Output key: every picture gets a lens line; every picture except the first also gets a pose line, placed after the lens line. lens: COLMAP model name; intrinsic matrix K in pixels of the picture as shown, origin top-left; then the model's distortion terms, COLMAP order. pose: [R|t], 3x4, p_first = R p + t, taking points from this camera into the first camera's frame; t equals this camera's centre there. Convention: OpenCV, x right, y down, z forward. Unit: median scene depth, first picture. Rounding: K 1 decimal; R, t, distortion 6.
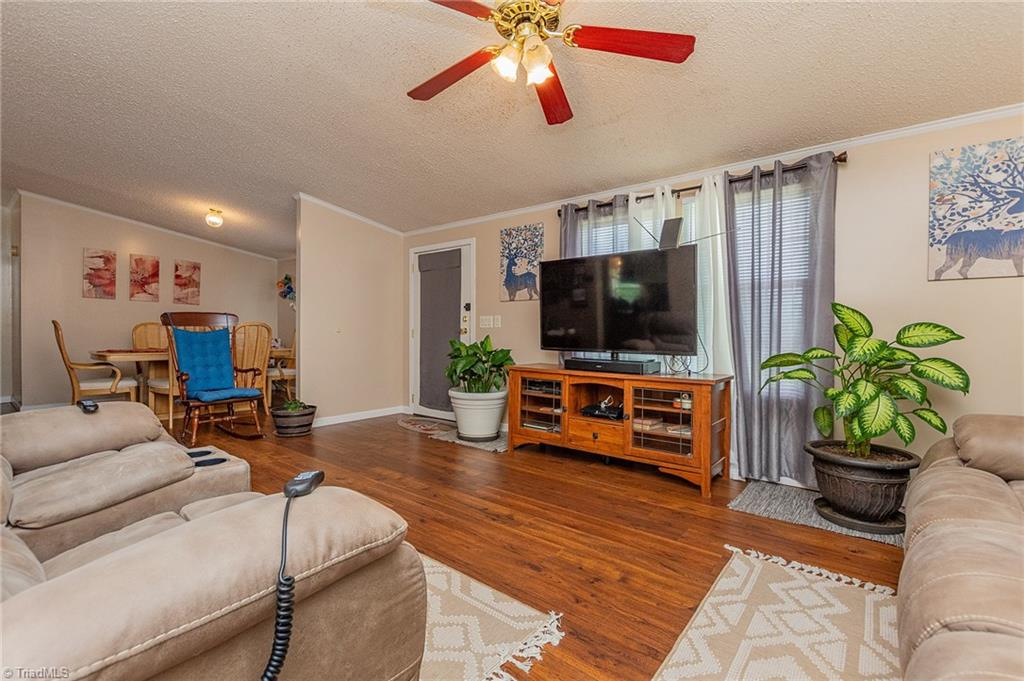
lens RADIAL K [[449.0, 0, 514.0], [0, 449.0, 338.4], [0, 0, 1]] dist [0.003627, 0.000500]
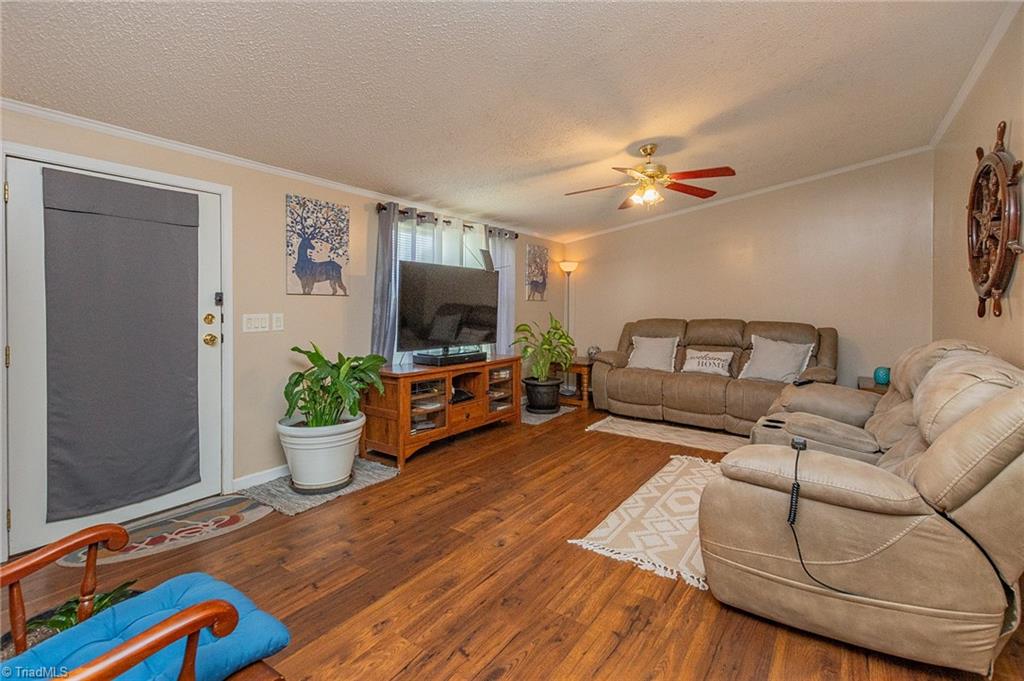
lens RADIAL K [[456.5, 0, 512.7], [0, 456.5, 313.7], [0, 0, 1]] dist [-0.001047, -0.000256]
pose [[-0.049578, -0.016542, 0.998633, -0.807548], [0.016042, 0.999721, 0.017356, -0.060877], [-0.998641, 0.016880, -0.049299, 0.712710]]
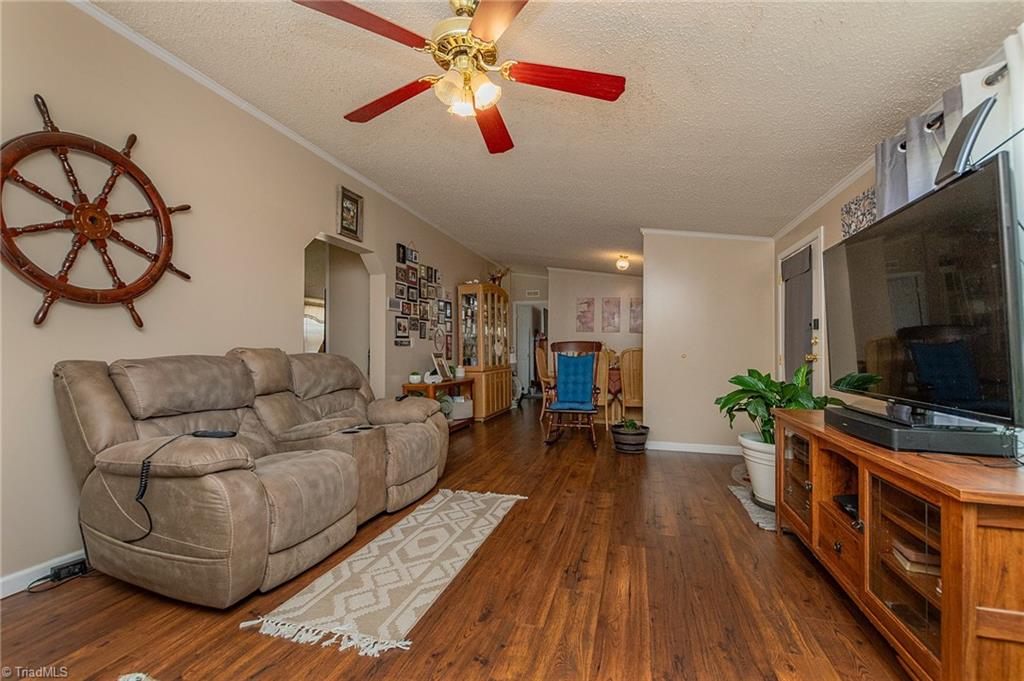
lens RADIAL K [[456.2, 0, 513.4], [0, 456.2, 353.5], [0, 0, 1]] dist [0.002068, 0.000075]
pose [[0.389186, 0.000970, -0.921159, 0.418398], [-0.016733, 0.999842, -0.006016, -0.011832], [0.921007, 0.017755, 0.389140, 0.304232]]
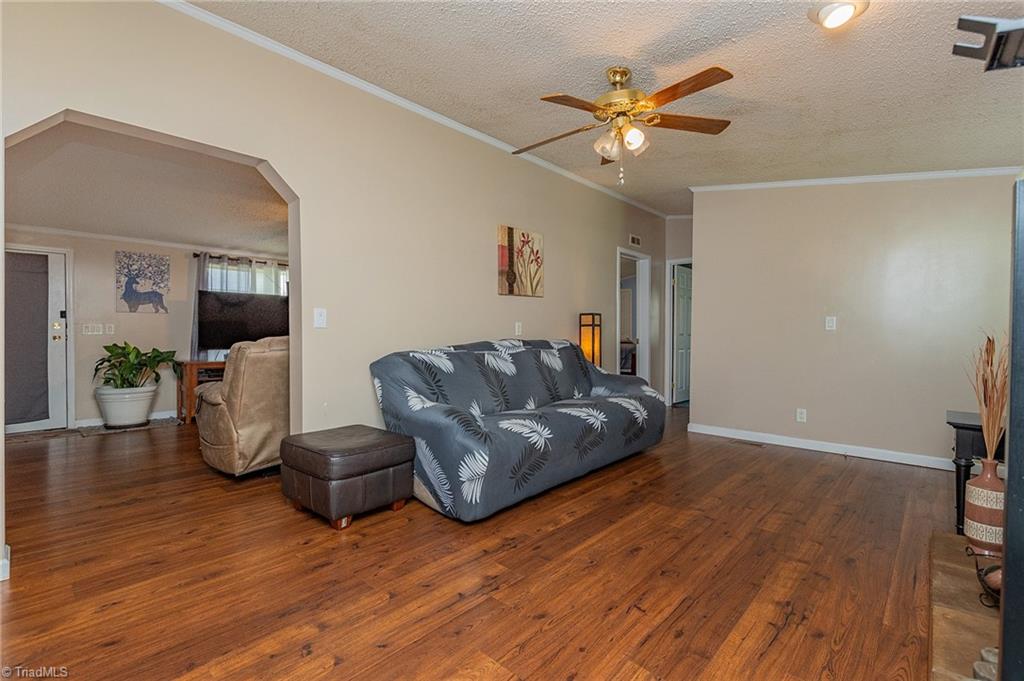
lens RADIAL K [[461.3, 0, 512.0], [0, 461.3, 340.5], [0, 0, 1]] dist [-0.000985, -0.000407]
pose [[0.084381, -0.018497, 0.996262, -1.184493], [0.018665, 0.999682, 0.016979, -0.010791], [-0.996259, 0.017162, 0.084699, -0.120547]]
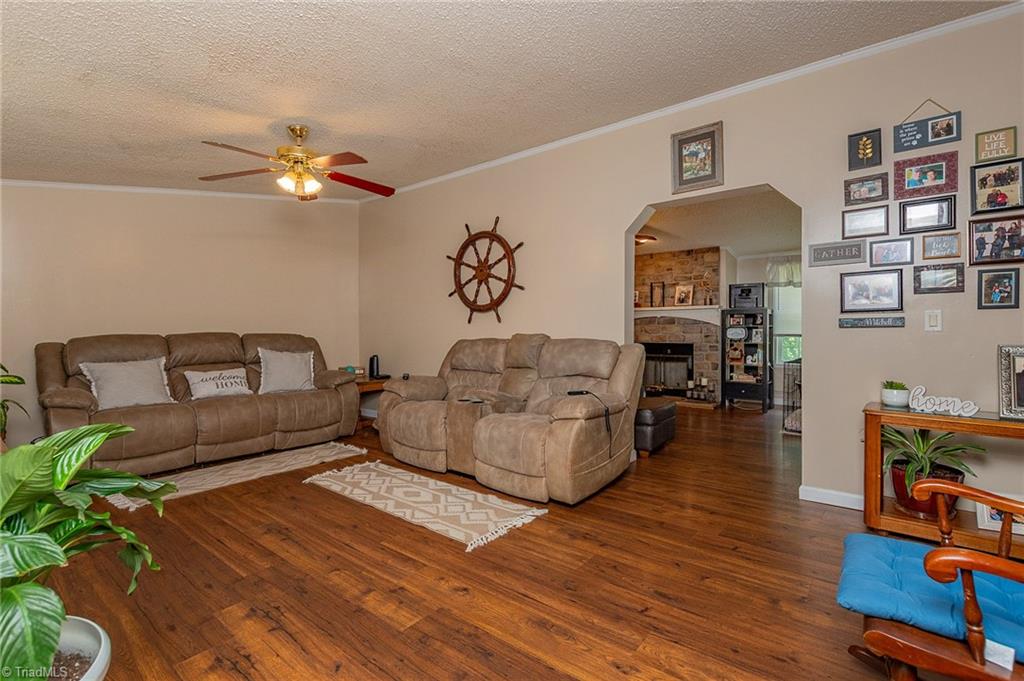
lens RADIAL K [[473.4, 0, 510.3], [0, 473.4, 338.8], [0, 0, 1]] dist [0.002151, 0.000062]
pose [[-0.999768, 0.001172, 0.021488, -0.331130], [0.002121, 0.999020, 0.044203, -0.048792], [-0.021416, 0.044238, -0.998791, 1.161225]]
